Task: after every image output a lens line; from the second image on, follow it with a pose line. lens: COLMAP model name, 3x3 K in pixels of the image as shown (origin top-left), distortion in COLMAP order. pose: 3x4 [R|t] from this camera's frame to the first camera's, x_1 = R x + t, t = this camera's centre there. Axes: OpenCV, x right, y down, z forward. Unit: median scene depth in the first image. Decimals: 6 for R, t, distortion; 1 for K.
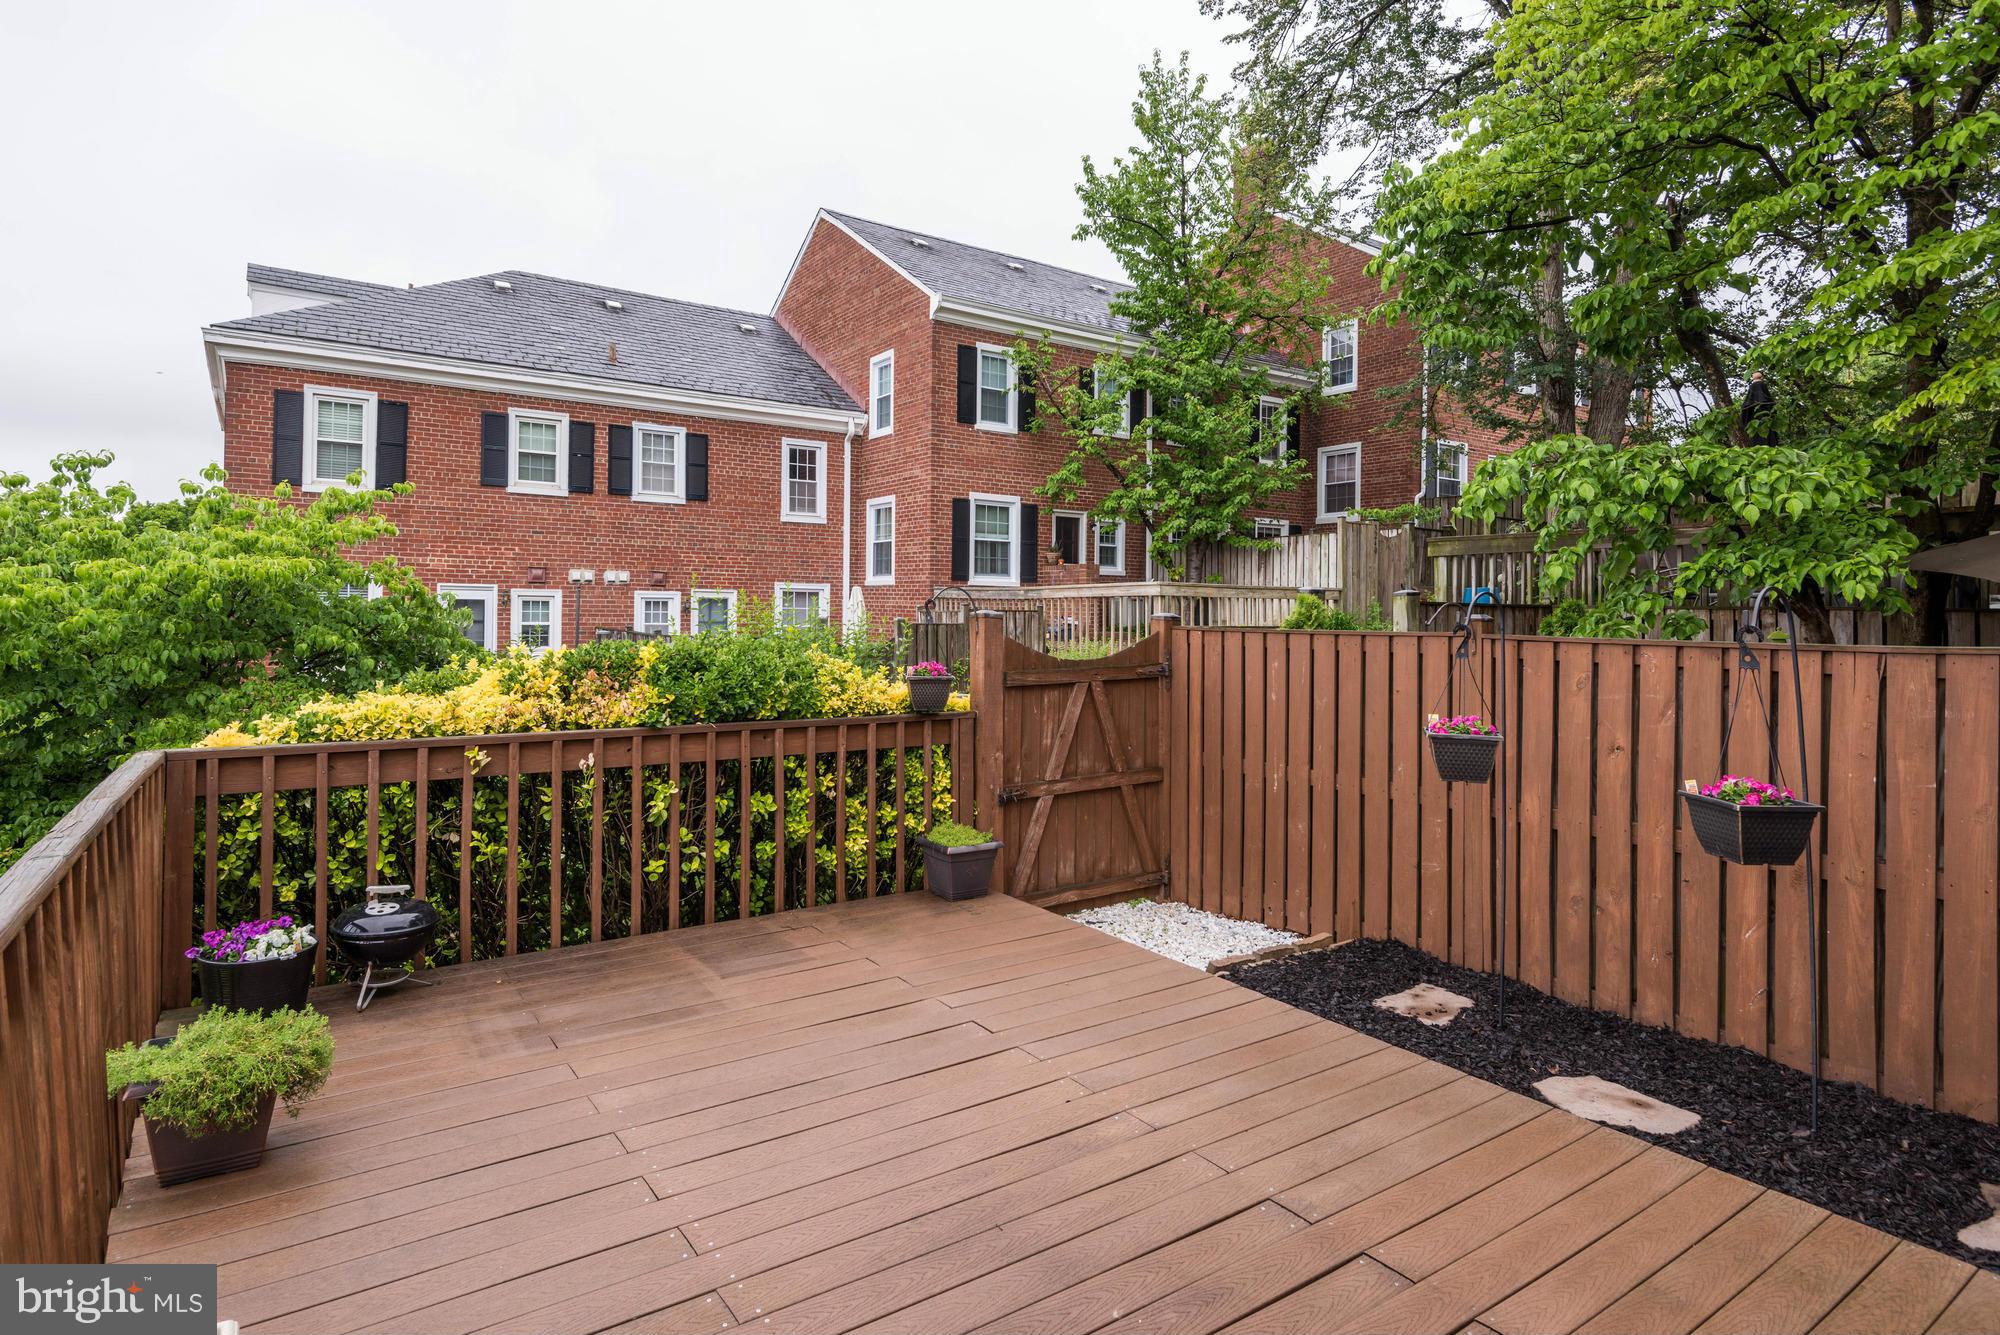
lens RADIAL K [[1078.8, 0, 996.2], [0, 1078.8, 606.9], [0, 0, 1]] dist [0.005918, -0.000611]
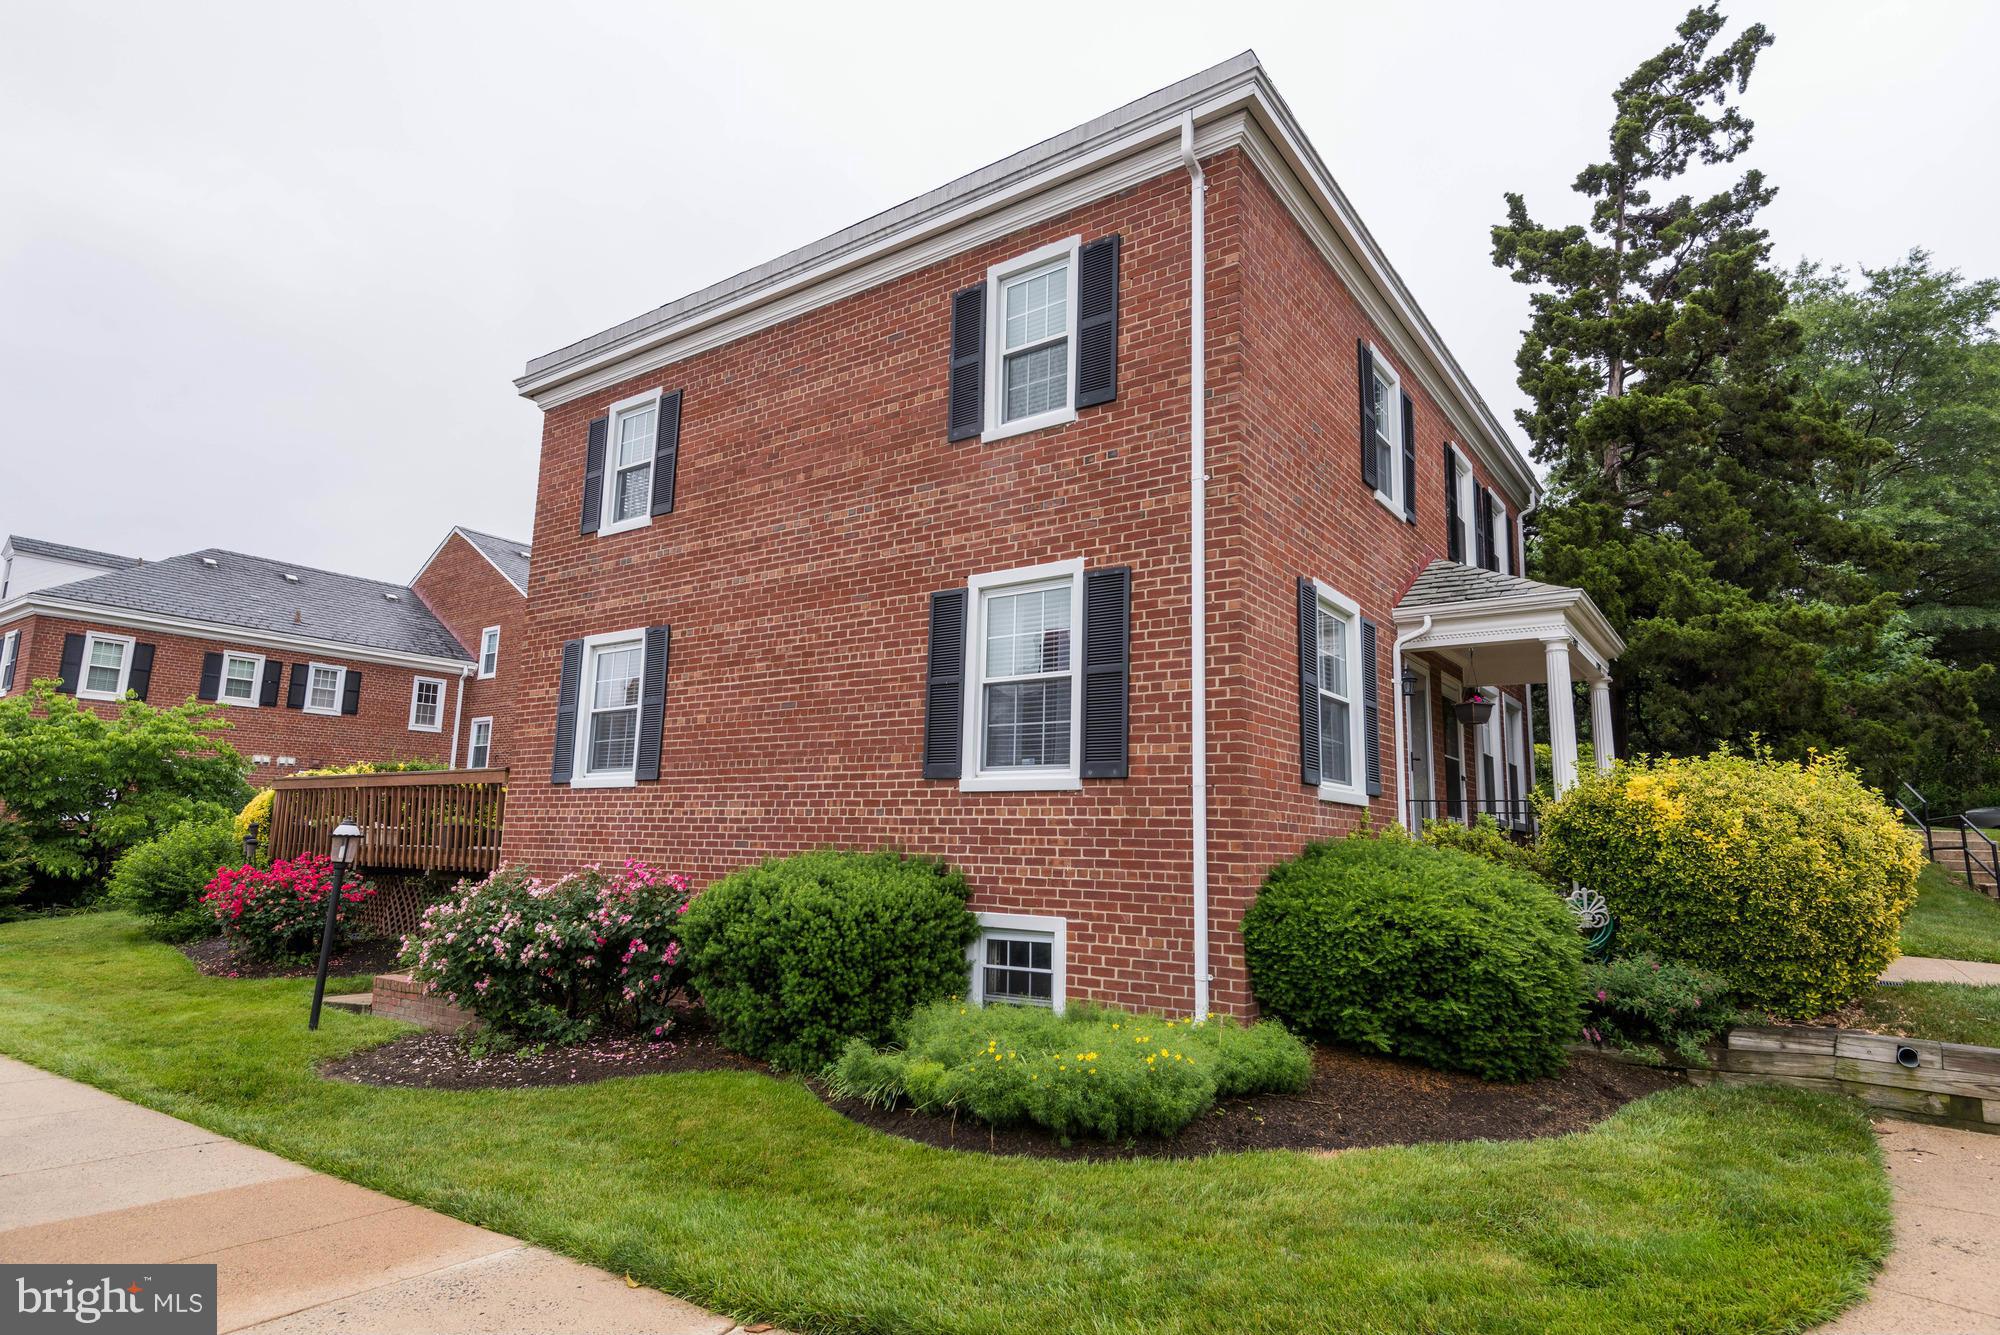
lens RADIAL K [[1086.6, 0, 1000.0], [0, 1086.6, 667.5], [0, 0, 1]] dist [0.048407, -0.030649]
pose [[0.943895, 0.064701, 0.323845, 0.086191], [-0.014173, 0.987653, -0.156016, 0.068162], [-0.329940, 0.142673, 0.933158, -0.784604]]
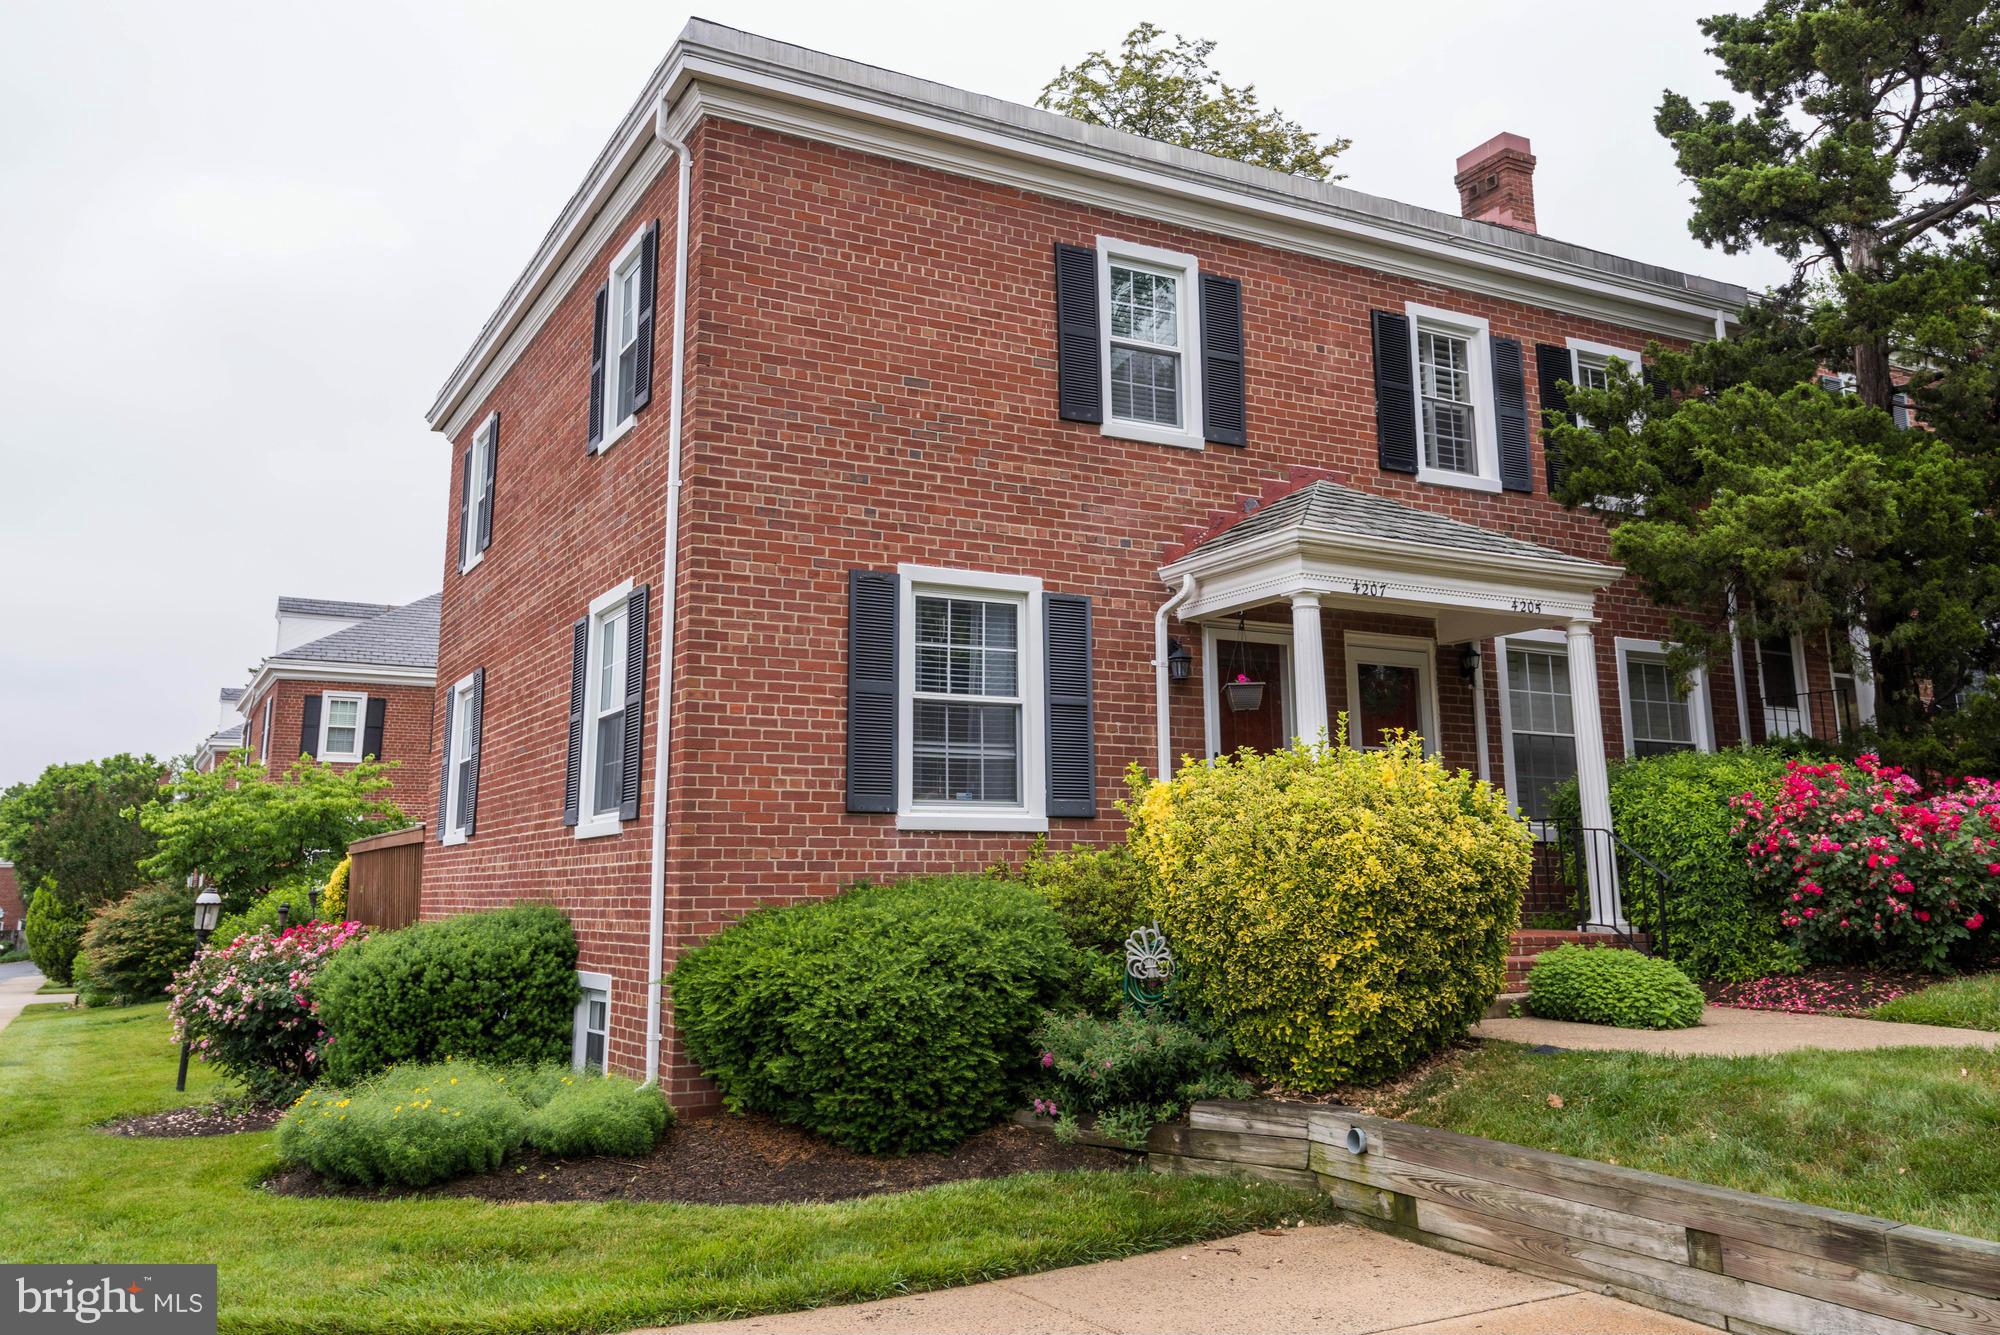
lens RADIAL K [[1621.1, 0, 998.0], [0, 1621.1, 523.4], [0, 0, 1]] dist [0.000303, 0.000573]
pose [[0.994485, -0.040036, -0.096938, 0.438918], [0.017699, 0.975080, -0.221144, 0.070920], [0.103376, 0.218209, 0.970411, -0.957077]]
